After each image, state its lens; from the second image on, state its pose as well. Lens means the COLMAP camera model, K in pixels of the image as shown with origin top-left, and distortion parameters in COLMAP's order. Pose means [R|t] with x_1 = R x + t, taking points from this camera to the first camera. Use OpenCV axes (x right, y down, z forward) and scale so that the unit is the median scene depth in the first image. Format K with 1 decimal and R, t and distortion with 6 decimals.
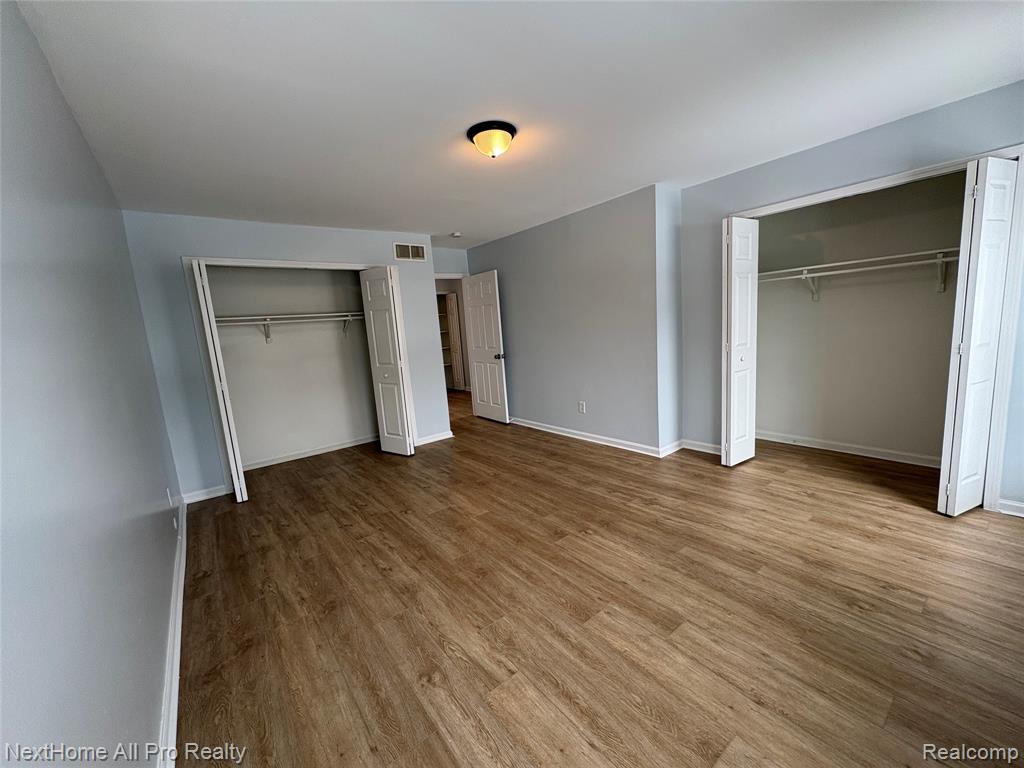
lens RADIAL K [[408.6, 0, 520.2], [0, 408.6, 390.6], [0, 0, 1]] dist [-0.000914, 0.000040]
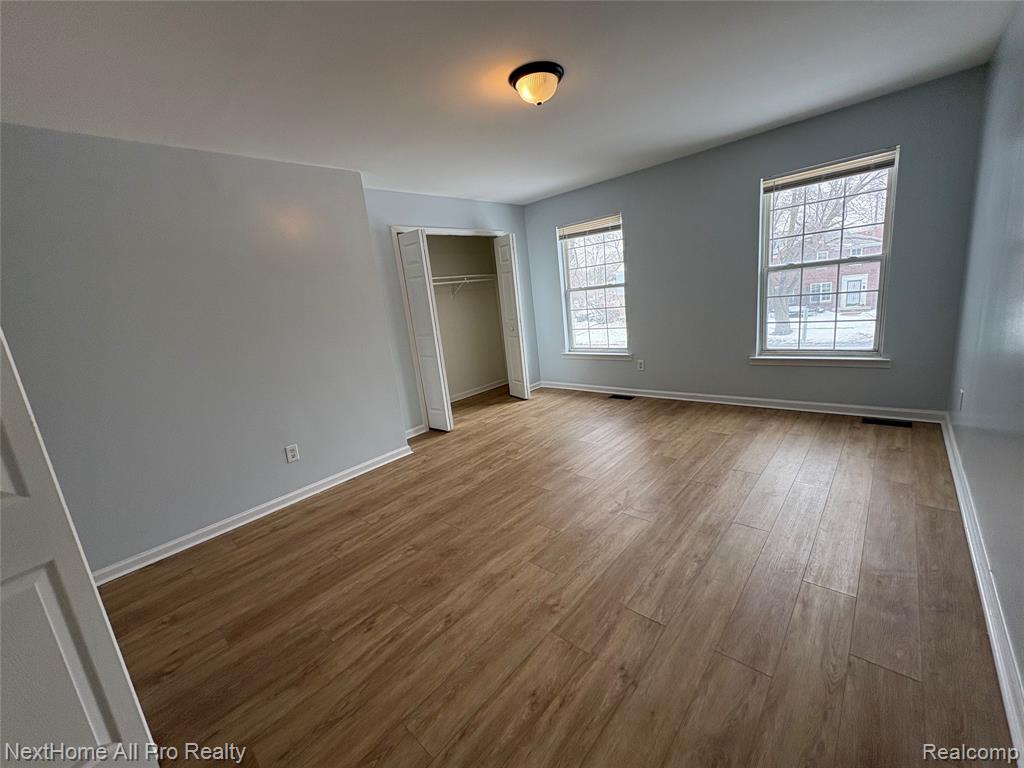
lens RADIAL K [[408.6, 0, 516.7], [0, 408.6, 373.8], [0, 0, 1]] dist [-0.000914, 0.000040]
pose [[-0.149050, -0.102068, 0.983548, -0.756633], [0.285341, 0.947907, 0.141611, -0.099649], [-0.946765, 0.301754, -0.112162, 0.959650]]
